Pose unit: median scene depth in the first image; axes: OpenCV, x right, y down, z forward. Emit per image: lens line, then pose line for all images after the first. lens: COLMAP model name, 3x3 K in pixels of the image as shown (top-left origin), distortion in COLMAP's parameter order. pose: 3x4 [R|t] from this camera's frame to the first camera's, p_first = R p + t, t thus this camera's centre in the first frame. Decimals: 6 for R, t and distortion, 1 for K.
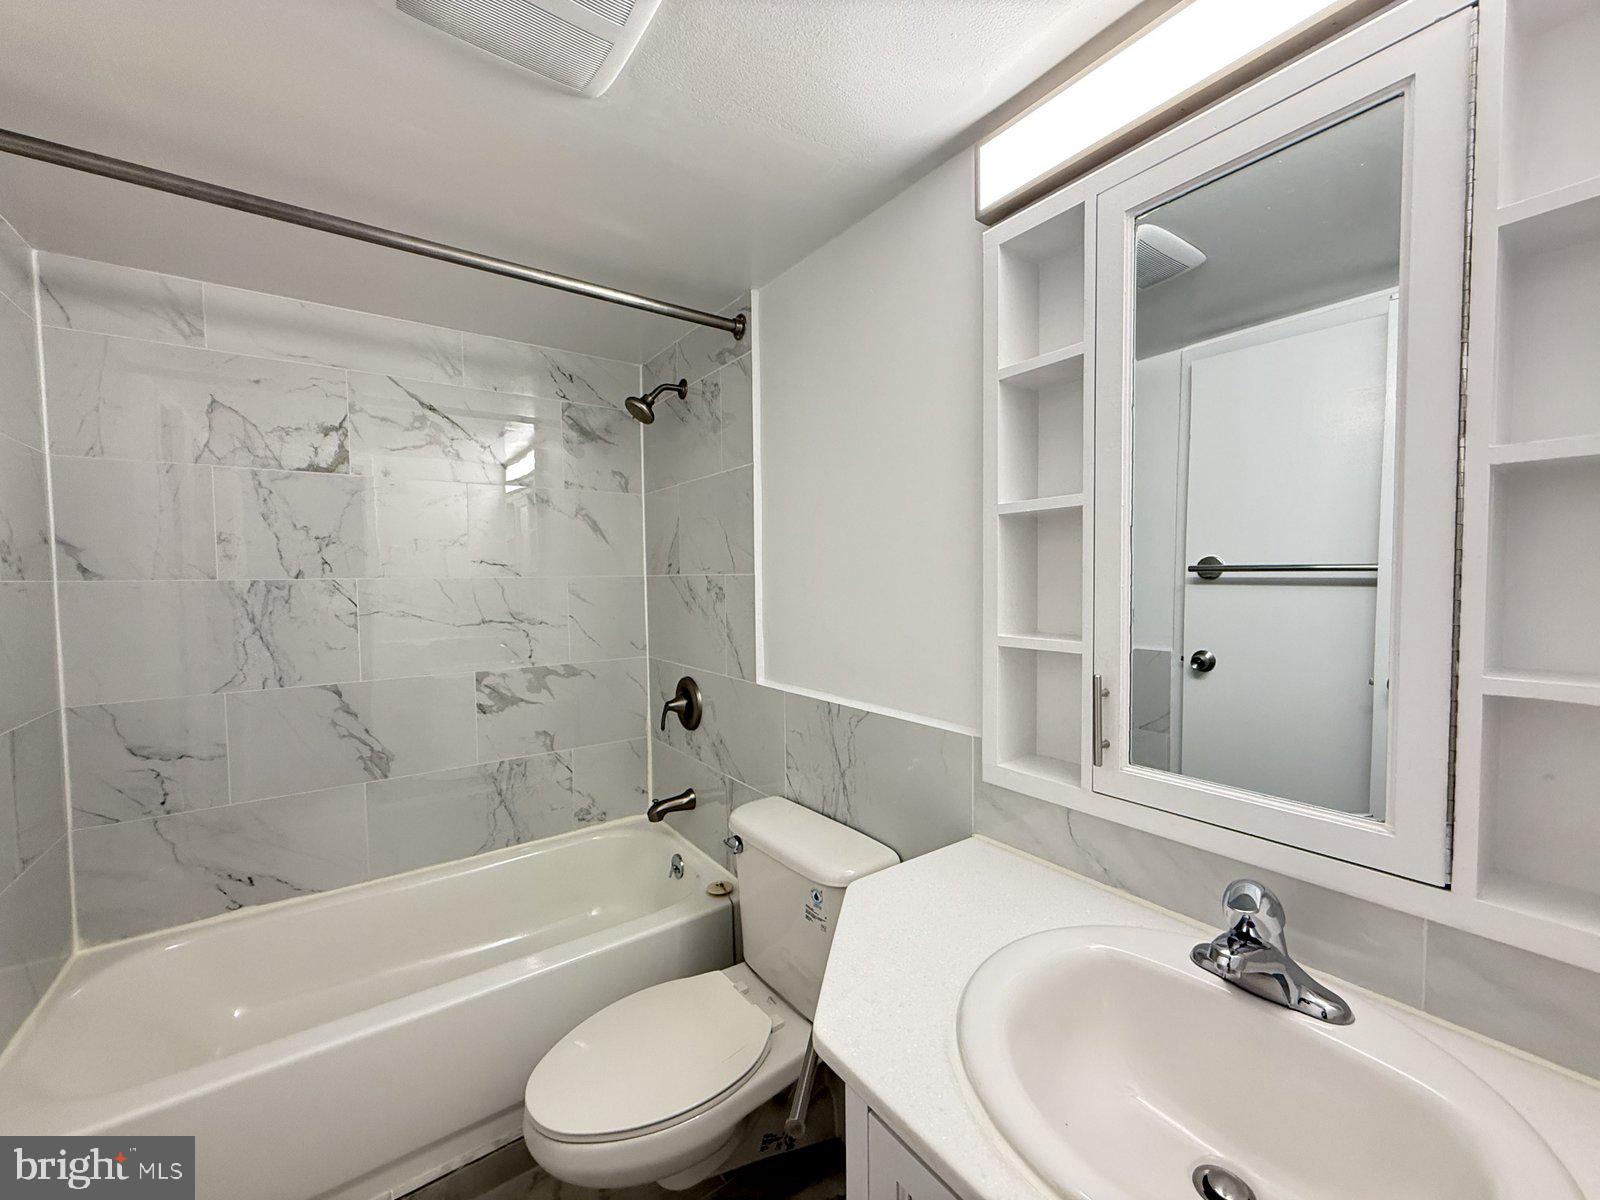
lens RADIAL K [[638.4, 0, 799.9], [0, 638.4, 603.4], [0, 0, 1]] dist [-0.003830, -0.000385]
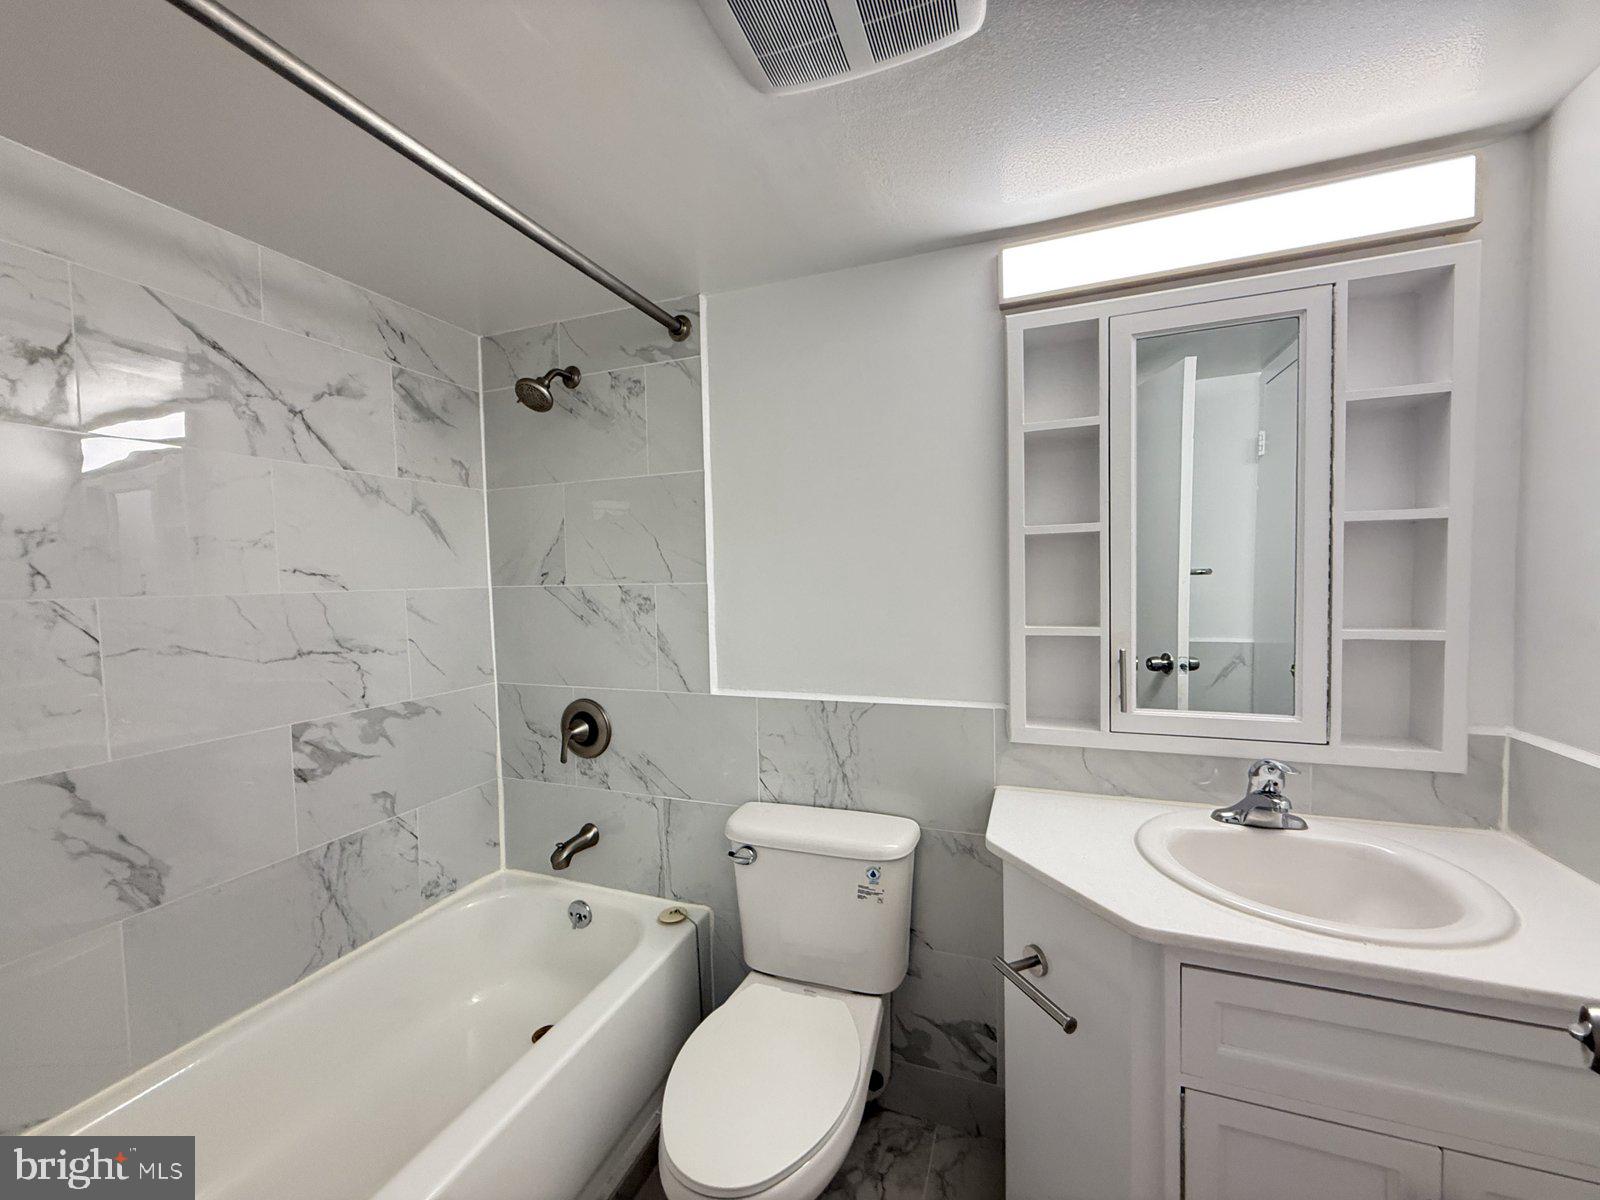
lens RADIAL K [[633.5, 0, 800.7], [0, 633.5, 602.3], [0, 0, 1]] dist [-0.003531, -0.000552]
pose [[0.832770, -0.029310, 0.552843, -0.449968], [0.035815, 0.999358, -0.000968, -0.009215], [-0.552460, 0.020606, 0.833285, 0.099101]]
